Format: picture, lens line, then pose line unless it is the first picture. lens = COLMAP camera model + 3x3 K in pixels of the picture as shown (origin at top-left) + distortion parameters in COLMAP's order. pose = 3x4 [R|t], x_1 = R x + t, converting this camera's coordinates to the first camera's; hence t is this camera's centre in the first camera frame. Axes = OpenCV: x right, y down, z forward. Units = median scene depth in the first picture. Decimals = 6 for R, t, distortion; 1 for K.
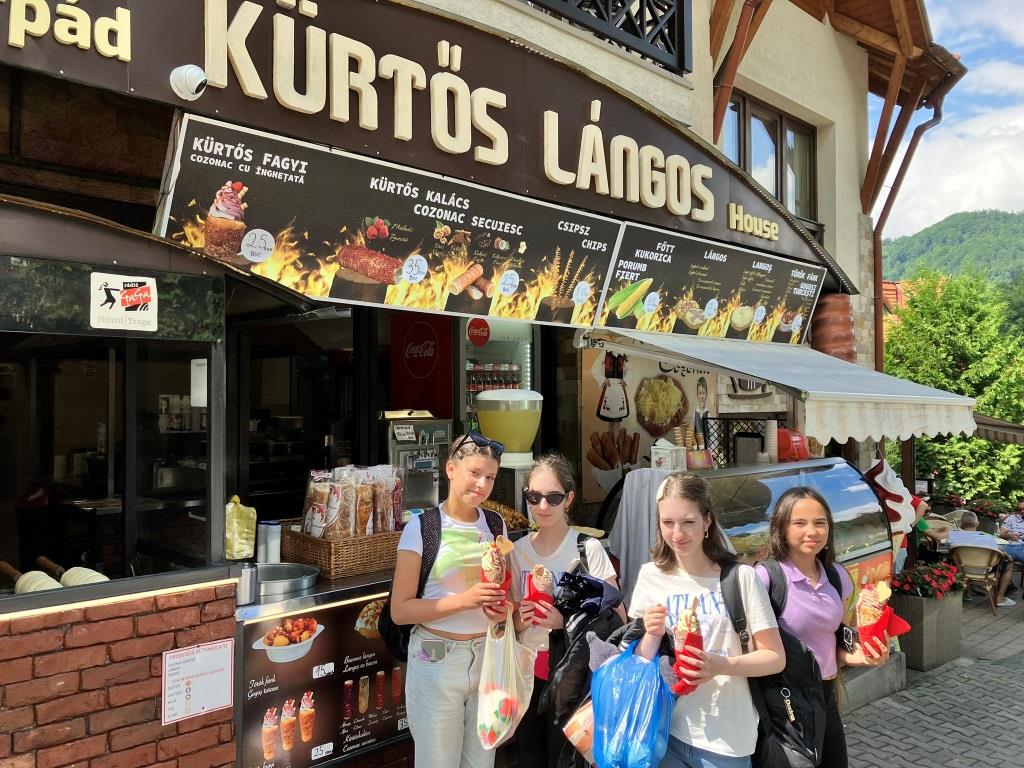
lens RADIAL K [[817.3, 0, 521.7], [0, 817.3, 382.2], [0, 0, 1]] dist [0.064252, -0.084338]
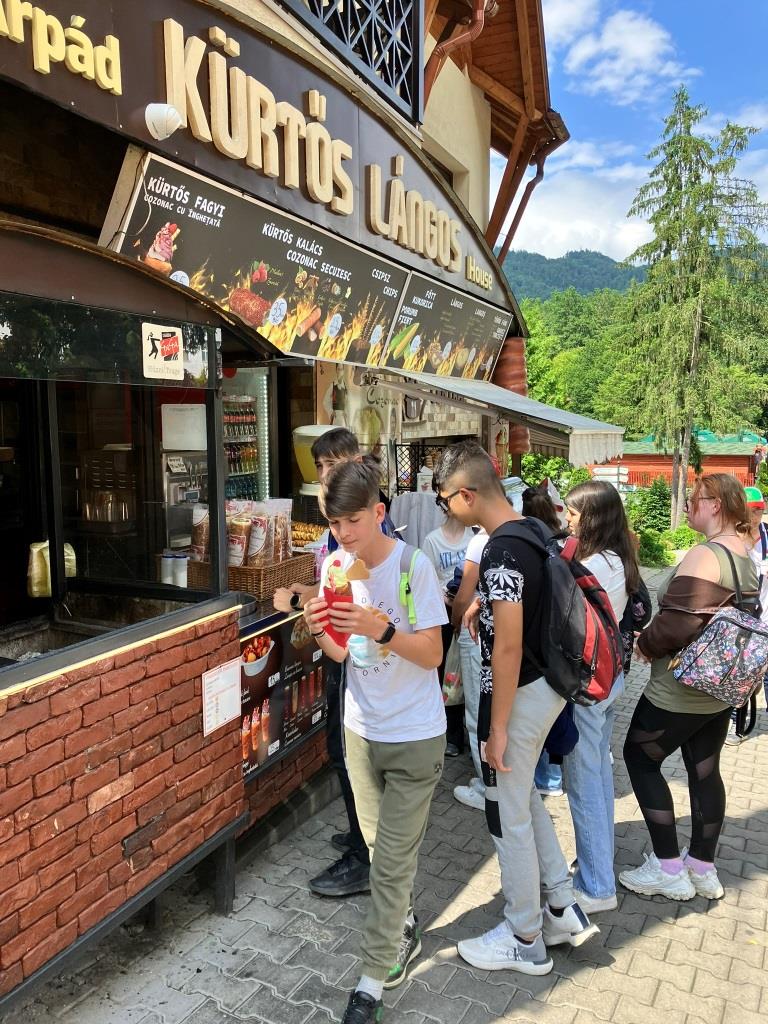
lens RADIAL K [[818.9, 0, 384.0], [0, 818.9, 512.0], [0, 0, 1]] dist [0.027812, -0.019191]
pose [[0.925349, -0.041287, 0.376861, -0.387109], [-0.010007, 0.991046, 0.133144, -0.023610], [-0.378984, -0.126976, 0.916651, -0.047208]]
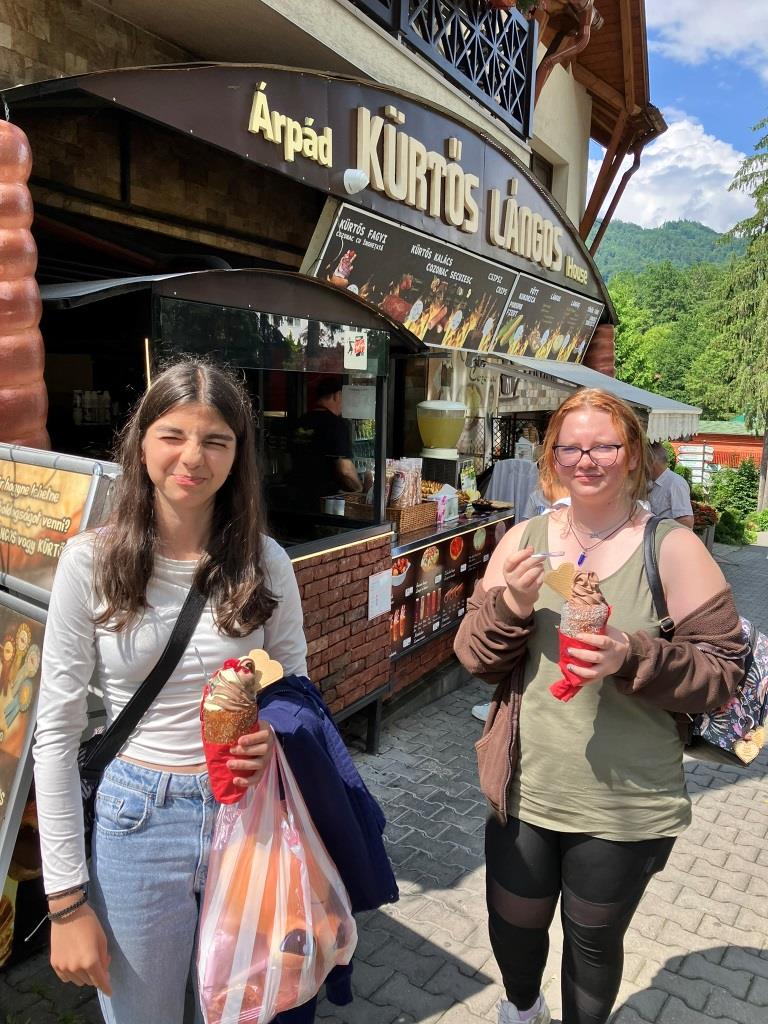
lens RADIAL K [[818.9, 0, 384.0], [0, 818.9, 512.0], [0, 0, 1]] dist [0.027812, -0.019191]
pose [[0.958010, -0.017623, 0.286192, -0.536575], [-0.032416, 0.985054, 0.169166, -0.037181], [-0.284896, -0.171340, 0.943121, -0.289359]]
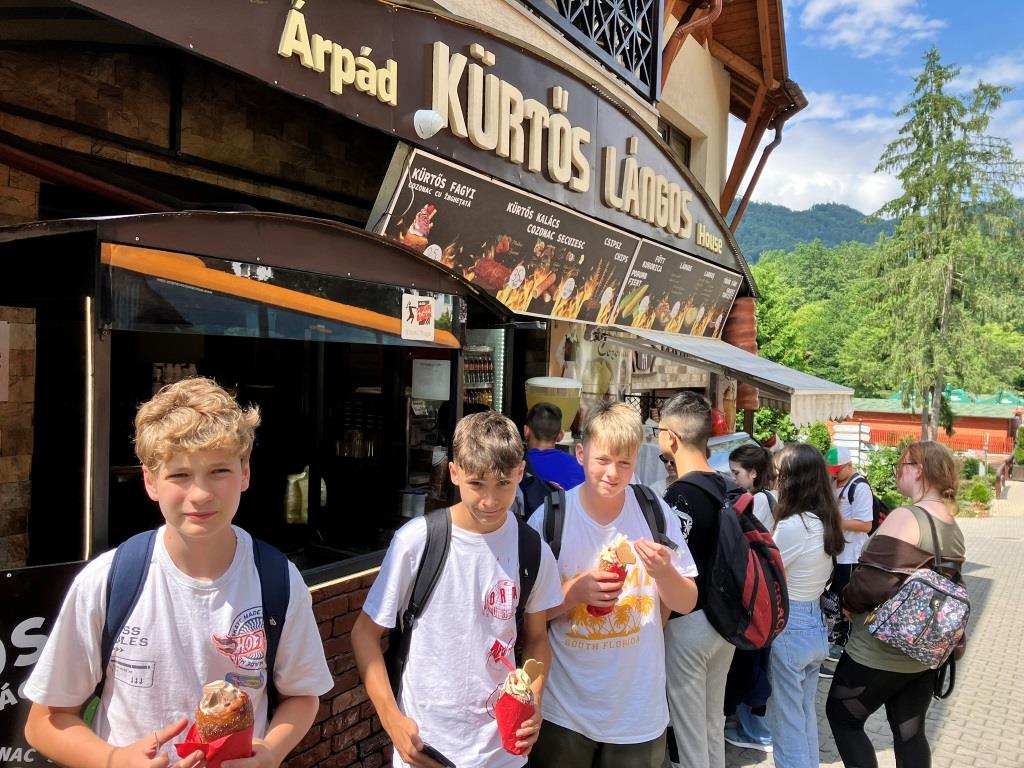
lens RADIAL K [[817.3, 0, 521.7], [0, 817.3, 382.2], [0, 0, 1]] dist [0.064252, -0.084338]
pose [[0.963392, 0.027598, 0.266673, -0.406745], [-0.041259, 0.998100, 0.045760, -0.039199], [-0.264903, -0.055088, 0.962700, -0.131771]]
